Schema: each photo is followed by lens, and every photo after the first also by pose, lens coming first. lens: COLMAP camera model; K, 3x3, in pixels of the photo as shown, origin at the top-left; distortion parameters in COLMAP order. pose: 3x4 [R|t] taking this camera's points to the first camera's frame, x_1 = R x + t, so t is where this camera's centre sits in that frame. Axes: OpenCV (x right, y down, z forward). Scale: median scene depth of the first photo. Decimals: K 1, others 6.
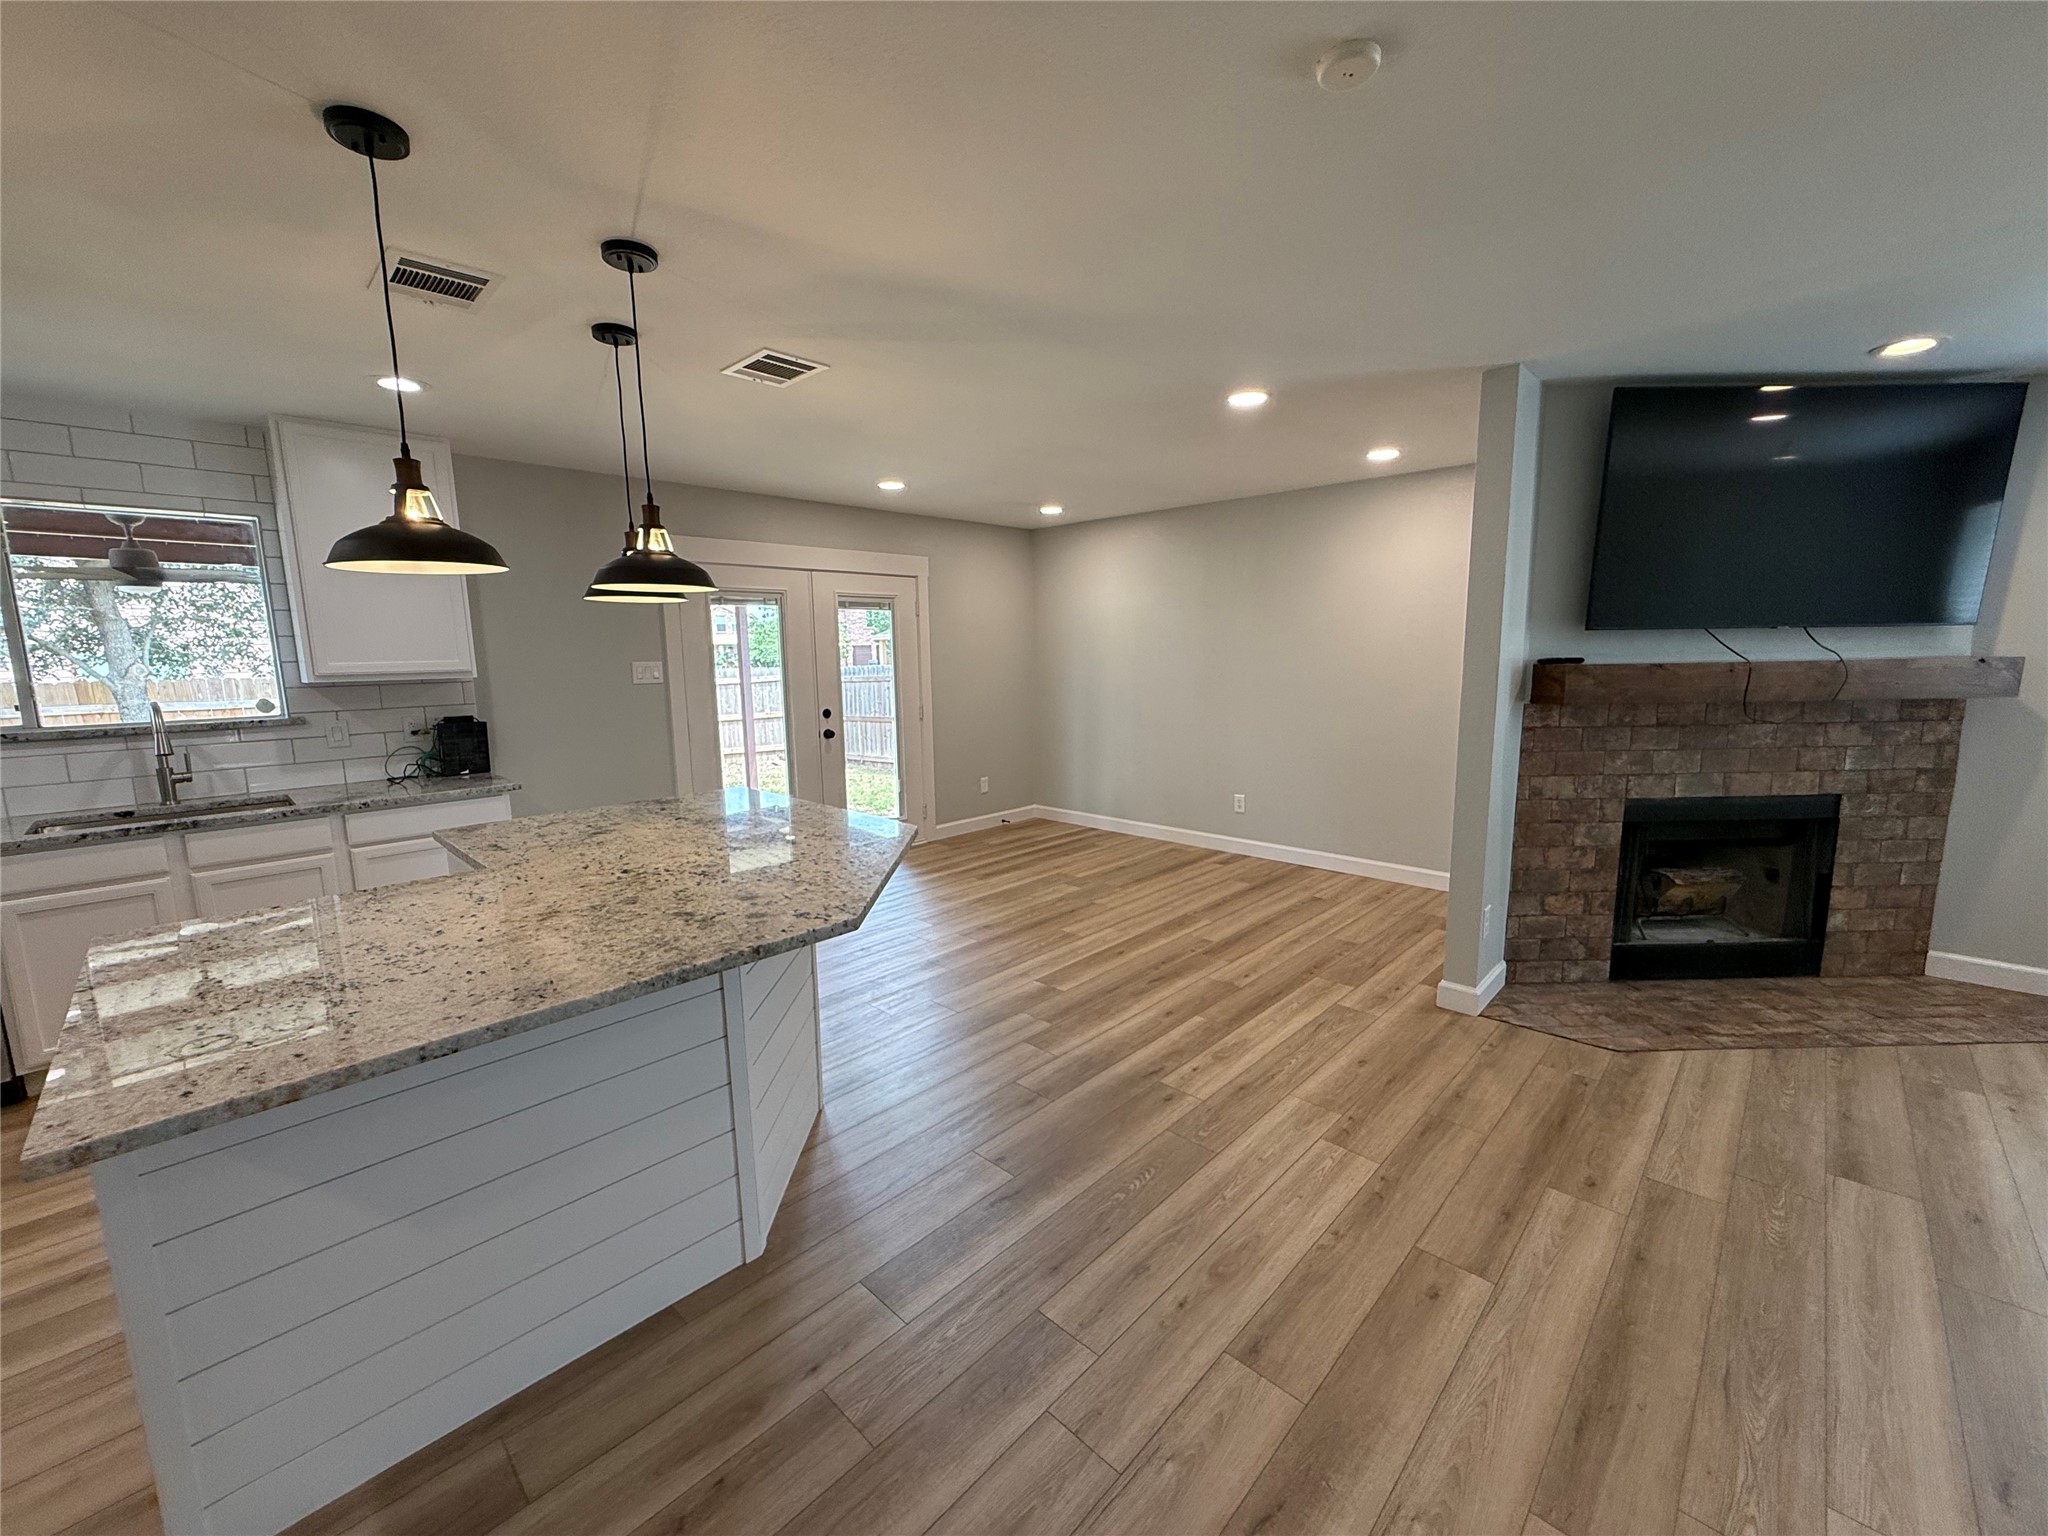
lens RADIAL K [[820.5, 0, 1017.8], [0, 820.5, 771.1], [0, 0, 1]] dist [-0.002198, 0.000045]
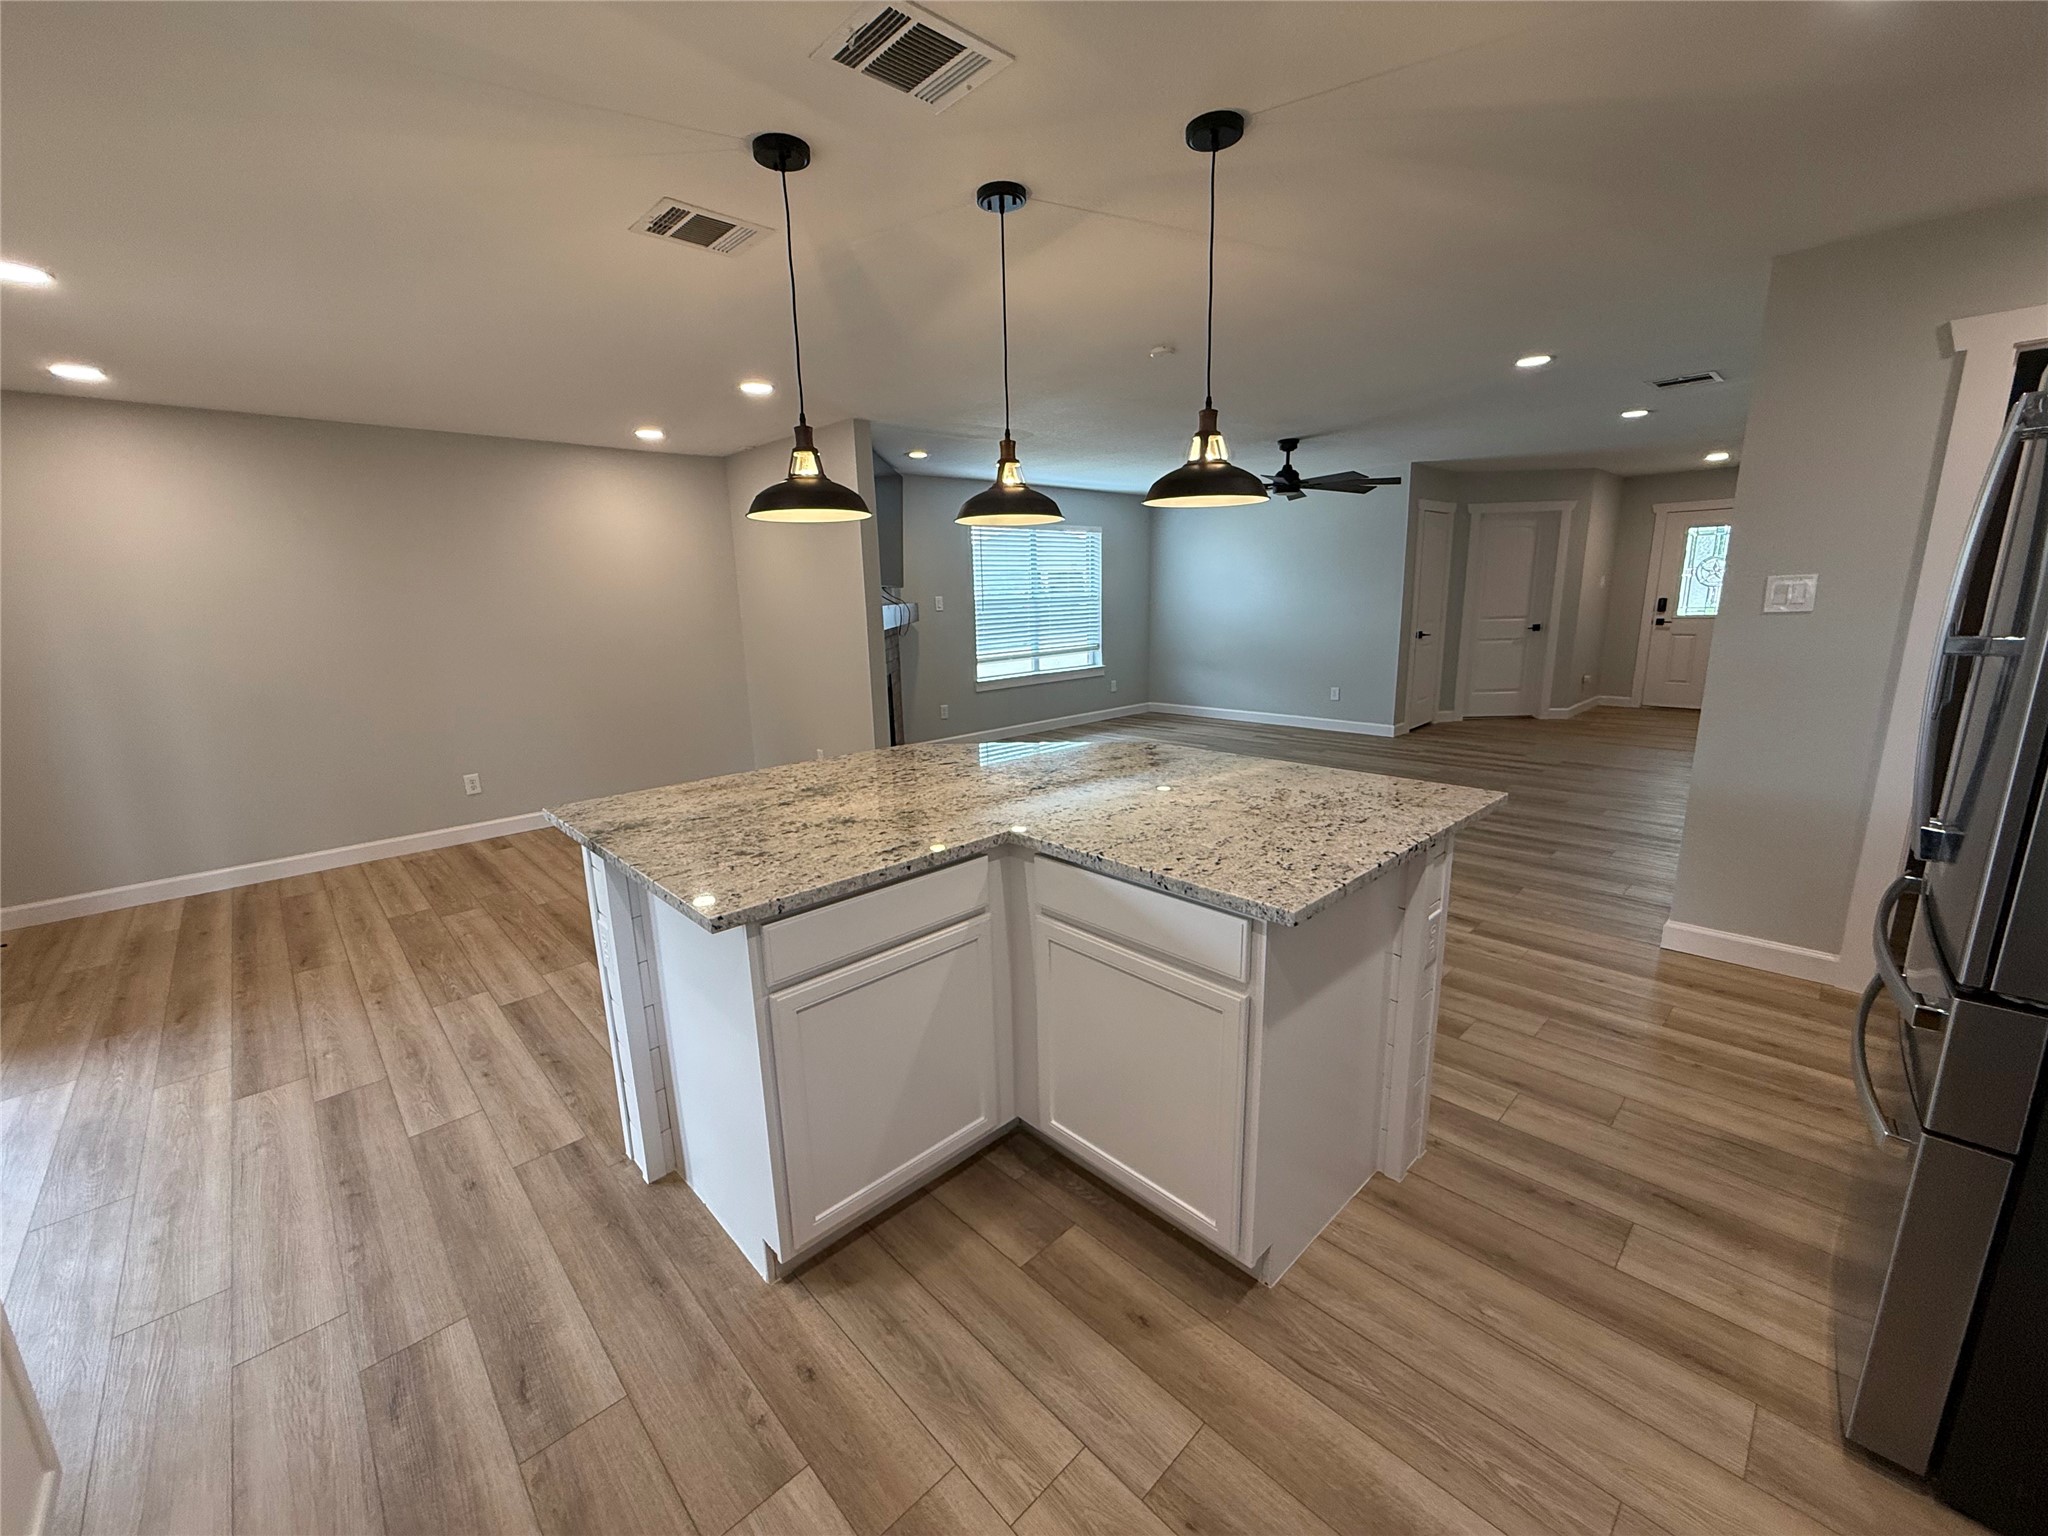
lens RADIAL K [[813.5, 0, 1032.2], [0, 813.5, 764.4], [0, 0, 1]] dist [0.018790, 0.000024]
pose [[0.026878, -0.195102, 0.980415, -0.944183], [0.171739, 0.967088, 0.187742, -0.069312], [-0.984776, 0.163330, 0.059500, 0.583377]]
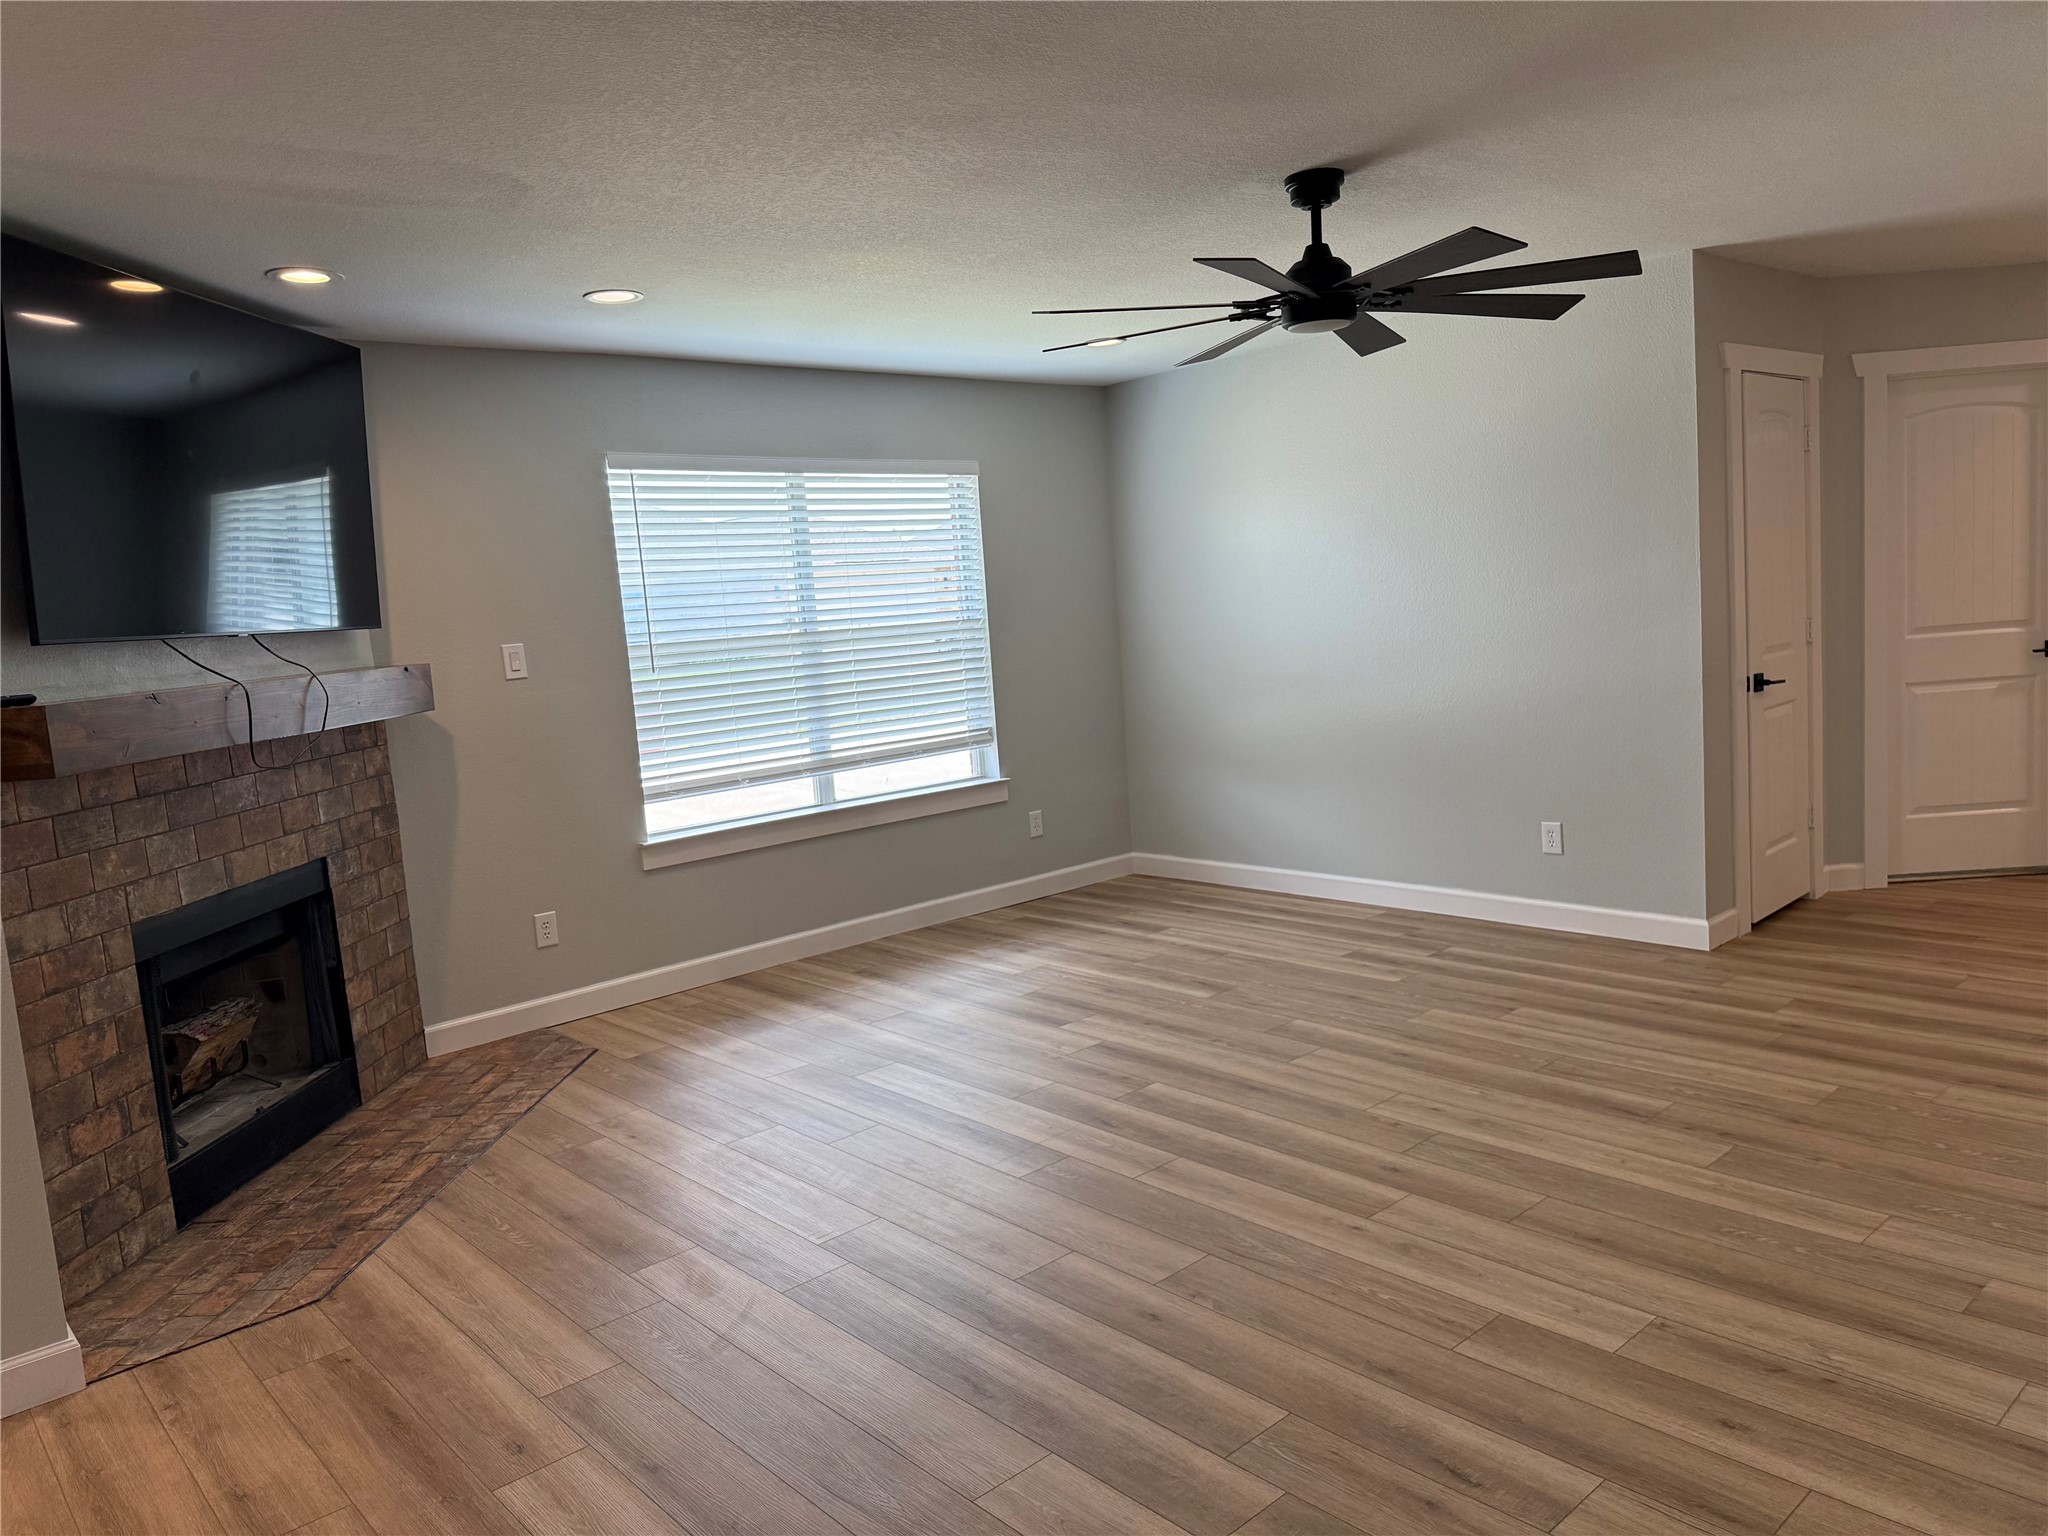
lens RADIAL K [[1429.2, 0, 1030.1], [0, 1429.2, 769.4], [0, 0, 1]] dist [0.102283, -0.148825]
pose [[0.066636, -0.108566, 0.991853, -0.243921], [0.218027, 0.971625, 0.091704, -0.029632], [-0.973665, 0.210140, 0.088416, 0.247032]]
